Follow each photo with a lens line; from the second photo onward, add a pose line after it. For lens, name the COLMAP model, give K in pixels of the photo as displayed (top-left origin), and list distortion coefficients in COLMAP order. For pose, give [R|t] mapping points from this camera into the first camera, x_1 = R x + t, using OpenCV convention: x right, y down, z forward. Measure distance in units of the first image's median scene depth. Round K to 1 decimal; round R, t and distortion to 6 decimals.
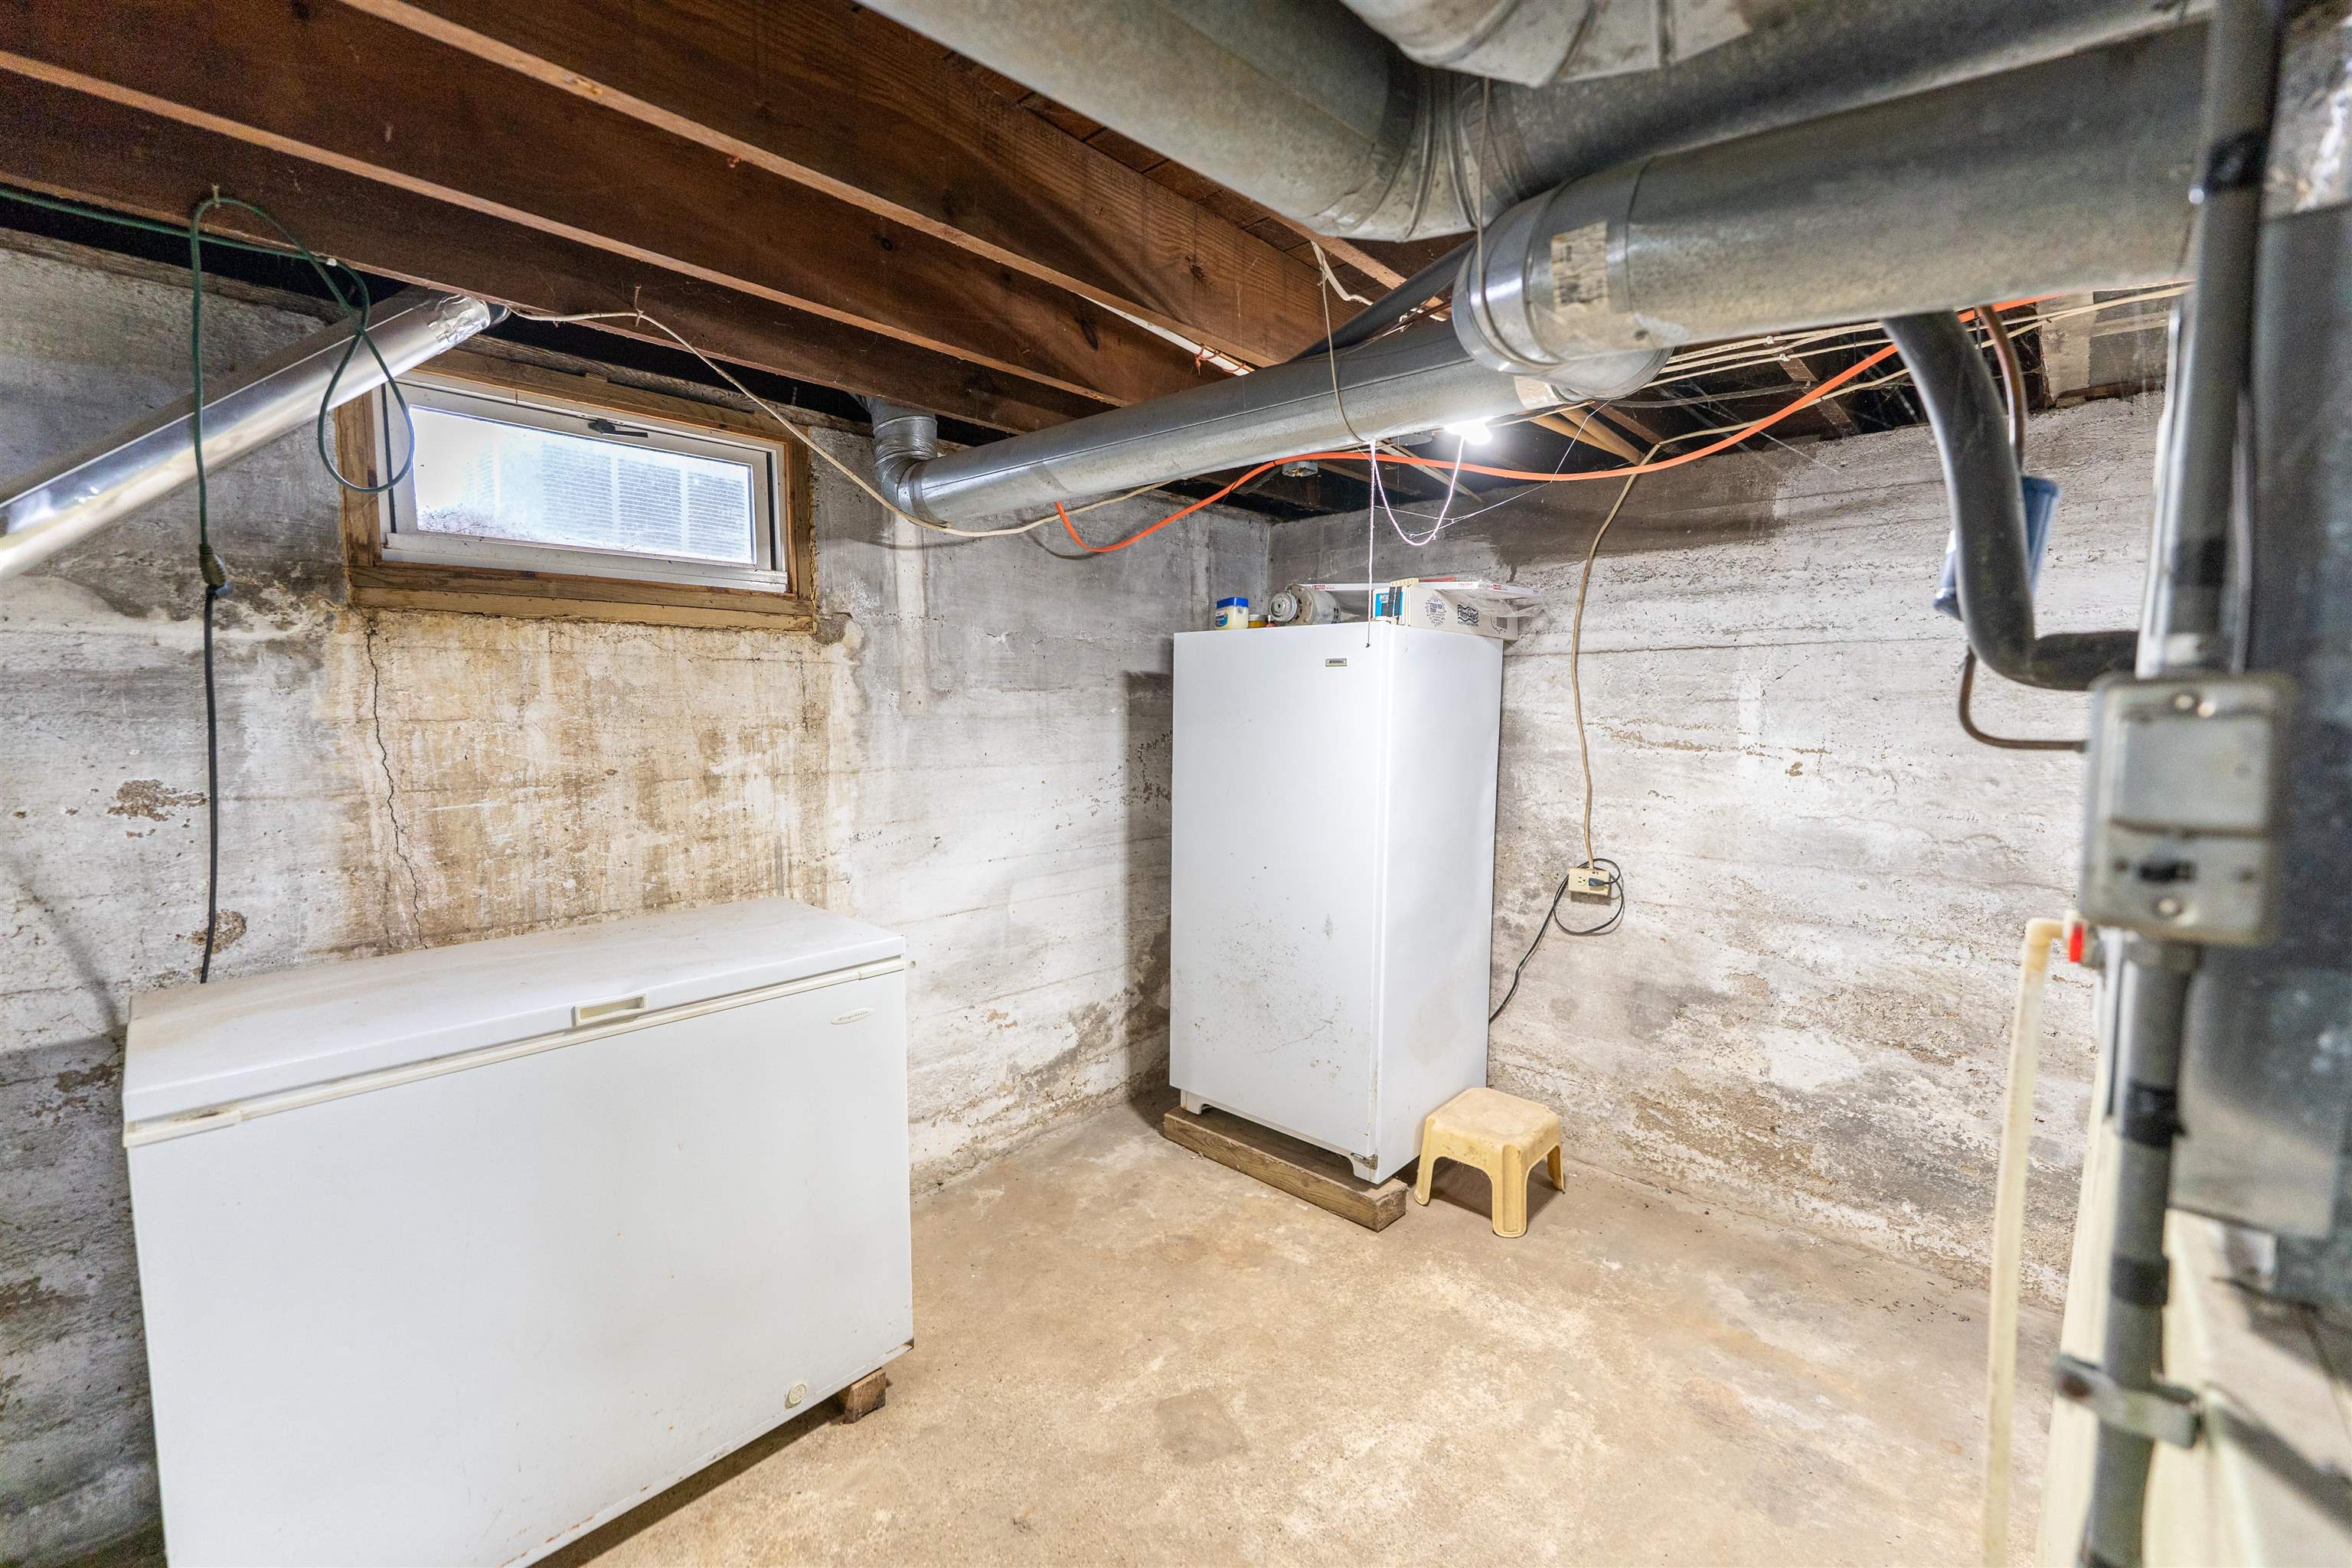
lens RADIAL K [[970.6, 0, 1176.4], [0, 970.6, 785.6], [0, 0, 1]] dist [-0.000864, -0.000347]
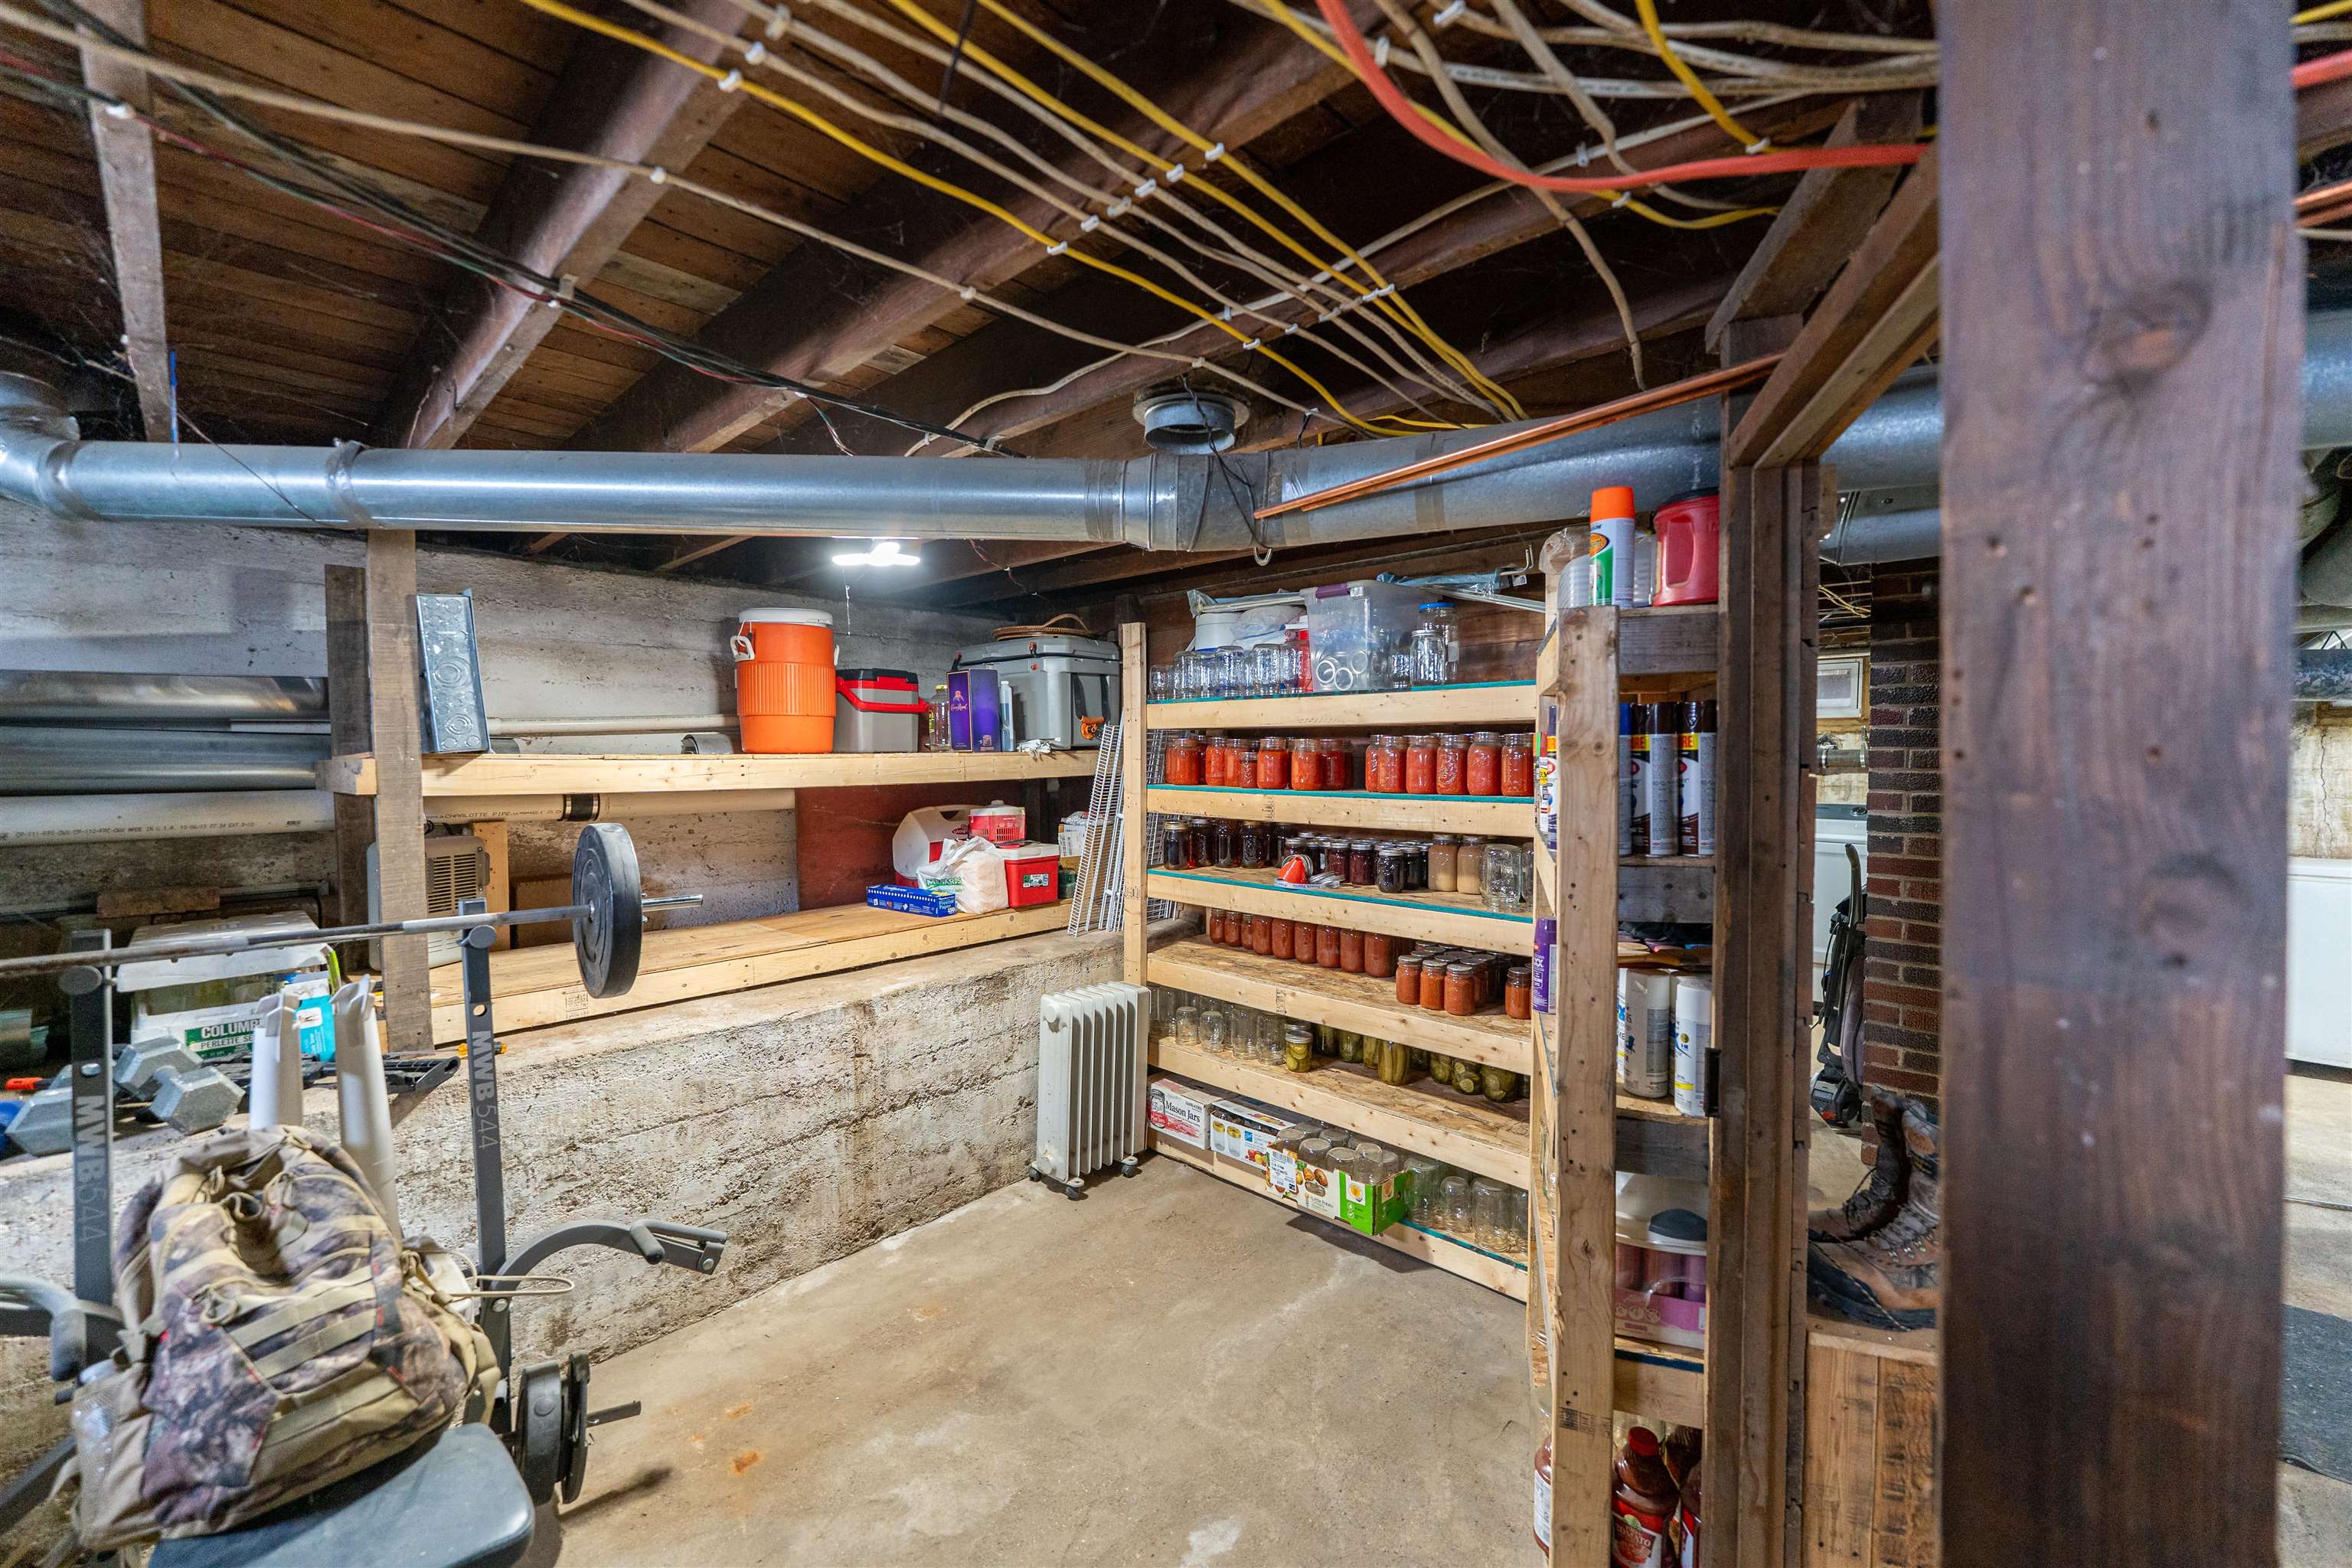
lens RADIAL K [[953.3, 0, 1171.7], [0, 953.3, 789.1], [0, 0, 1]] dist [-0.000957, -0.000605]
pose [[-0.024398, 0.030663, -0.999232, 1.354538], [-0.091600, 0.995256, 0.032777, 0.139005], [0.995497, 0.092330, -0.021473, -1.512121]]
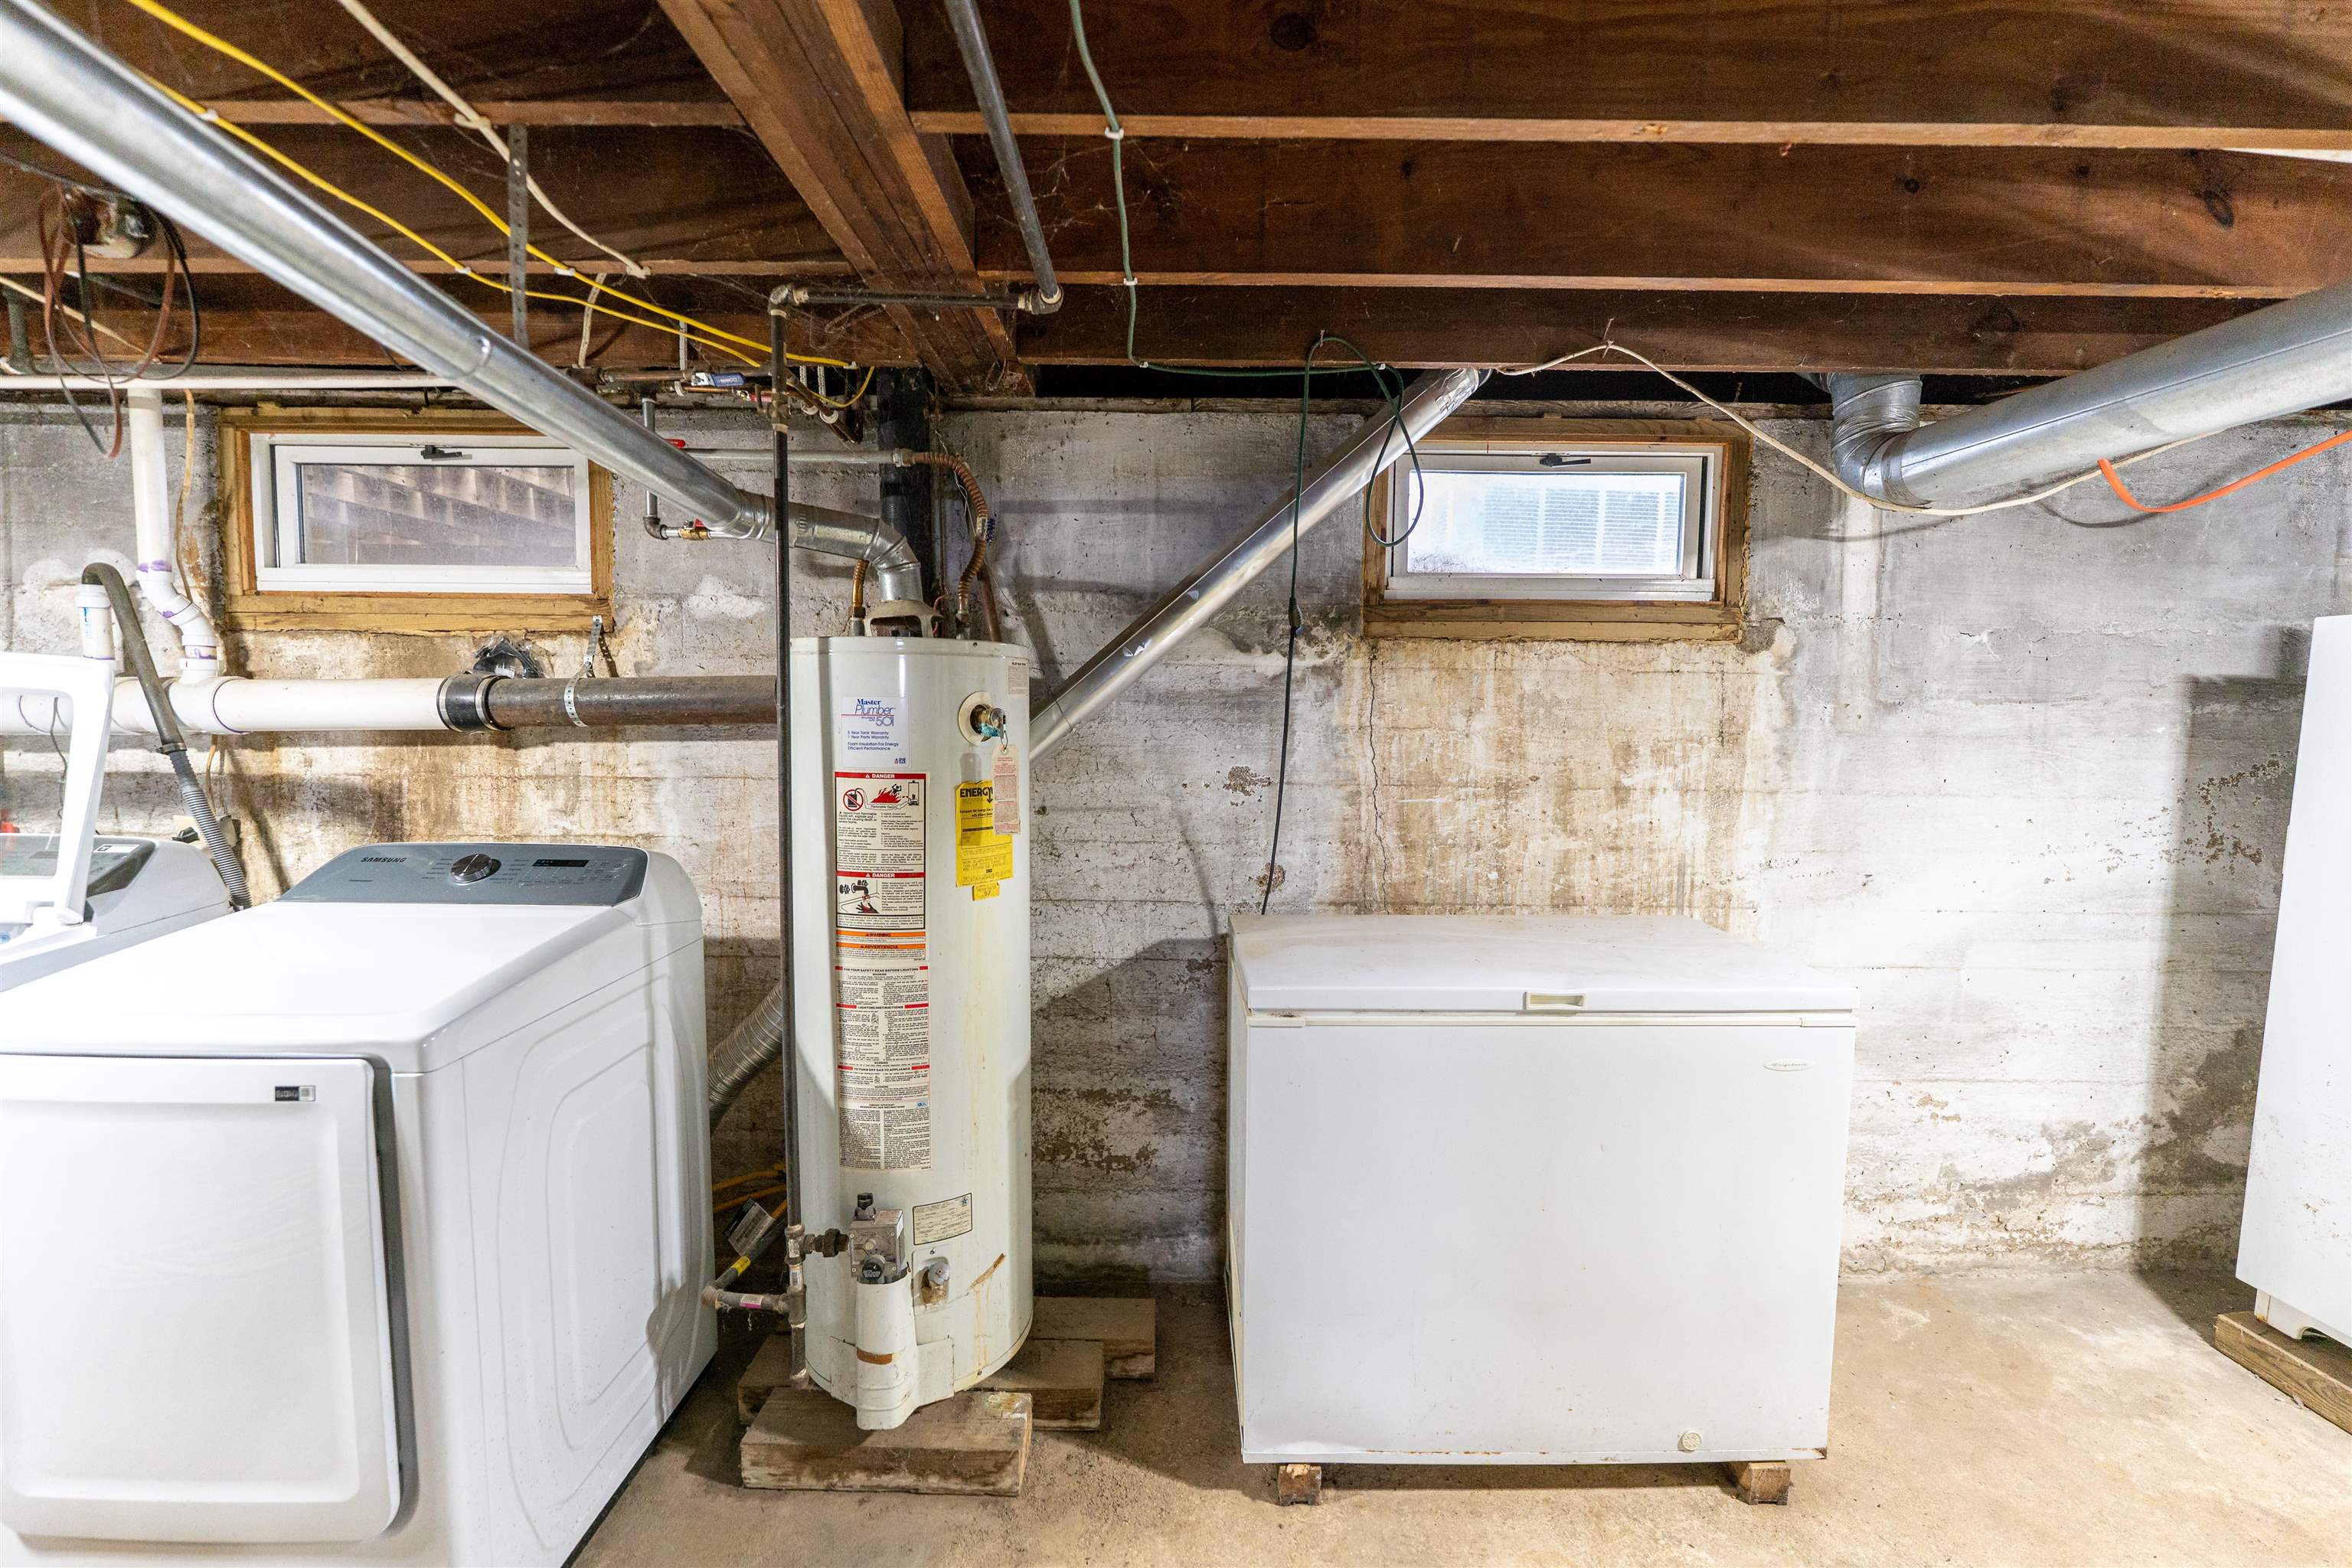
lens RADIAL K [[953.3, 0, 1171.7], [0, 953.3, 789.1], [0, 0, 1]] dist [-0.000957, -0.000605]
pose [[0.685882, 0.067169, -0.724606, -0.077592], [-0.069922, 0.997207, 0.026254, -0.001391], [0.724346, 0.032659, 0.688663, -0.027437]]
